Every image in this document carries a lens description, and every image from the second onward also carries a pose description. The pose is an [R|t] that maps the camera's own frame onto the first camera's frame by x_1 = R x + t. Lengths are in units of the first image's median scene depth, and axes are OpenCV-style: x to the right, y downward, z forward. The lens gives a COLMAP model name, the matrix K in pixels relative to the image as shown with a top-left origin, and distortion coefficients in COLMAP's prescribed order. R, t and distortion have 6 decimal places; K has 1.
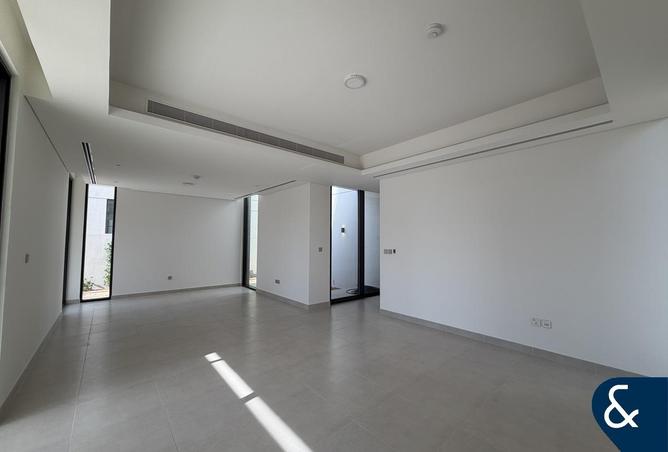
lens RADIAL K [[268.8, 0, 334.0], [0, 268.8, 226.0], [0, 0, 1]] dist [0.001636, 0.000080]
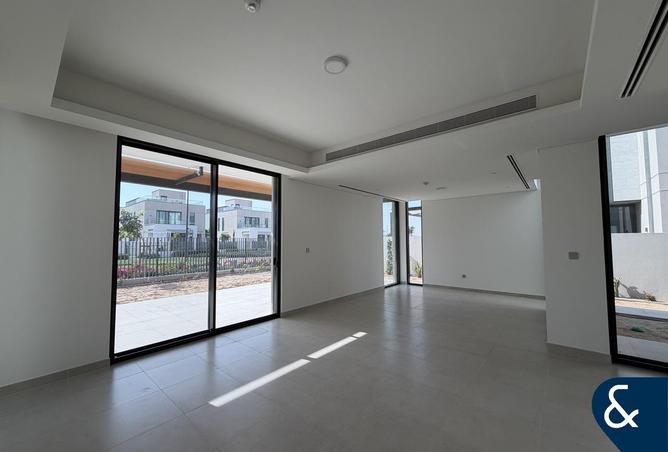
lens RADIAL K [[268.8, 0, 334.0], [0, 268.8, 226.0], [0, 0, 1]] dist [0.001636, 0.000080]
pose [[0.151973, -0.059525, -0.986590, 0.454673], [0.058410, 0.996981, -0.051155, 0.023222], [0.986657, -0.049853, 0.154992, 0.405386]]
